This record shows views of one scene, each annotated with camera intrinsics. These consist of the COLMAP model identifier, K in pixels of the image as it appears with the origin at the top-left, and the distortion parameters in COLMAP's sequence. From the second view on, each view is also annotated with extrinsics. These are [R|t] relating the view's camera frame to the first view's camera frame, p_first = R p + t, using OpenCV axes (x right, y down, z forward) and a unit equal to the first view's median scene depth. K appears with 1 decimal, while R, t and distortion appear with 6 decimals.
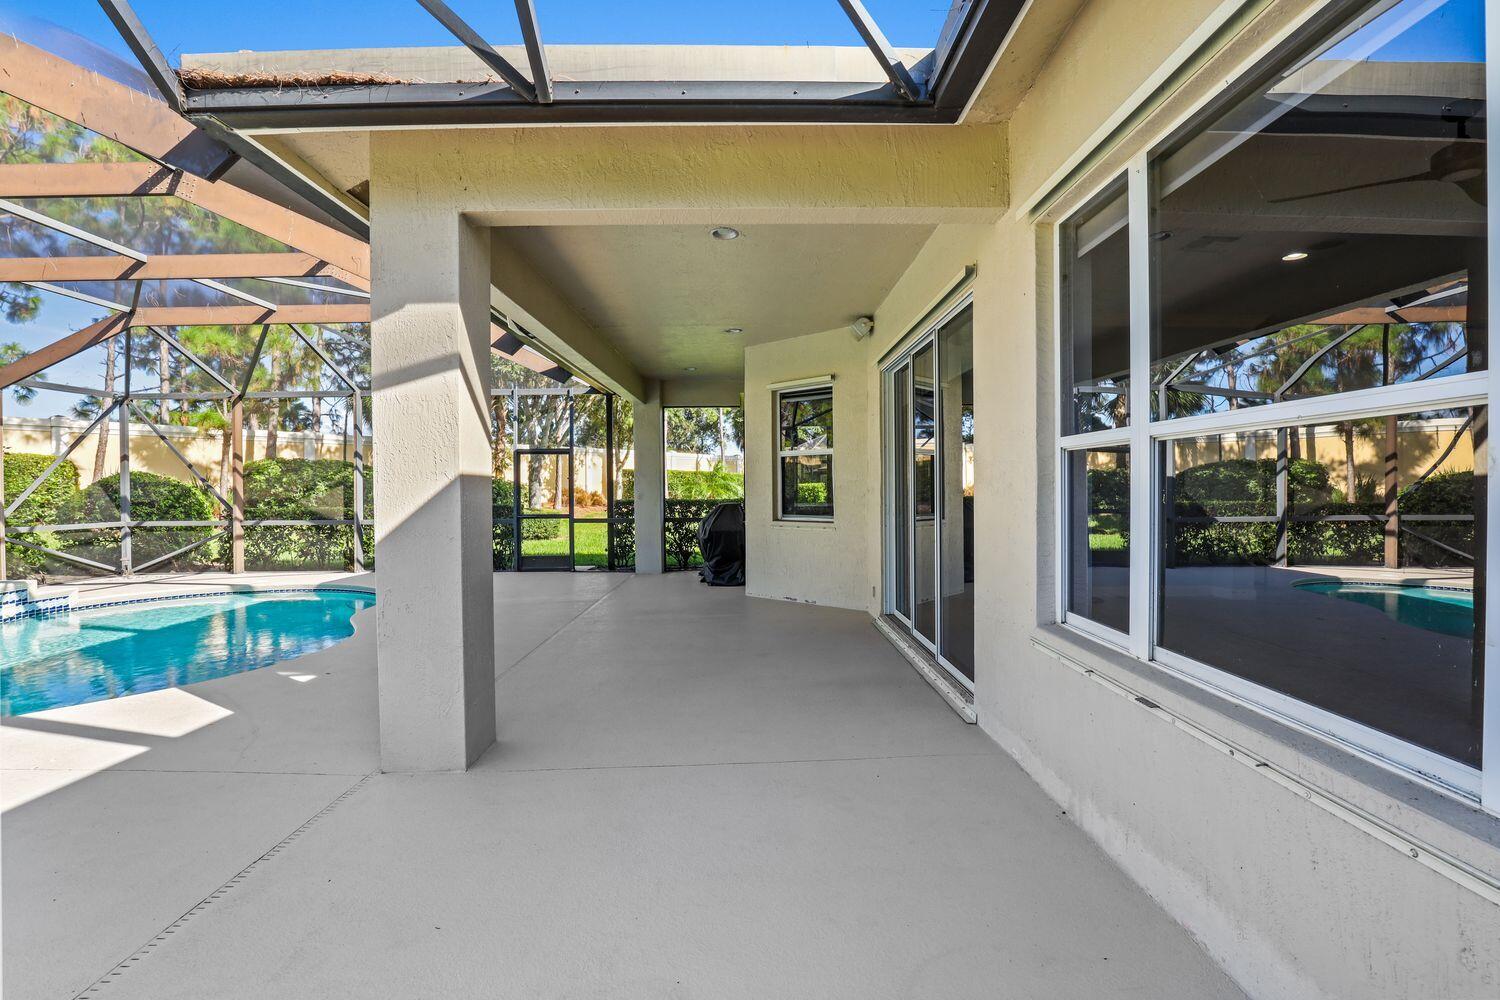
lens RADIAL K [[724.4, 0, 750.0], [0, 724.4, 500.0], [0, 0, 1]] dist [0.000373, 0.000312]
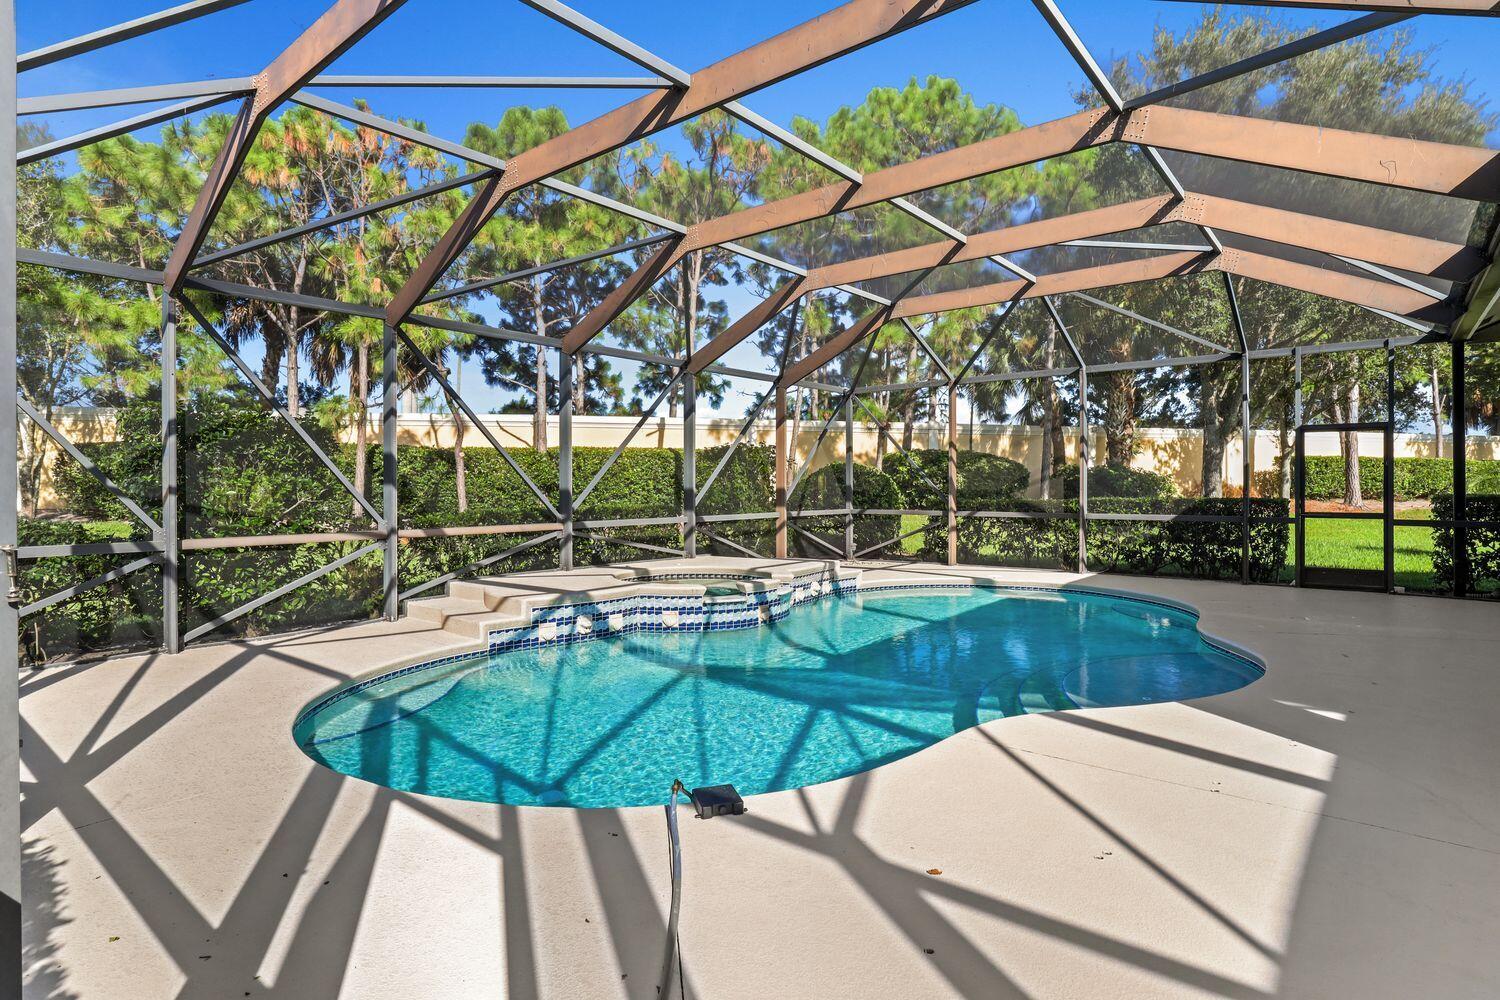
lens RADIAL K [[816.7, 0, 750.0], [0, 816.7, 500.0], [0, 0, 1]] dist [-0.002638, -0.000306]
pose [[0.785012, 0.015890, -0.619277, -0.243477], [-0.013146, 0.999873, 0.008991, 0.007410], [0.619341, 0.001083, 0.785121, -0.028495]]
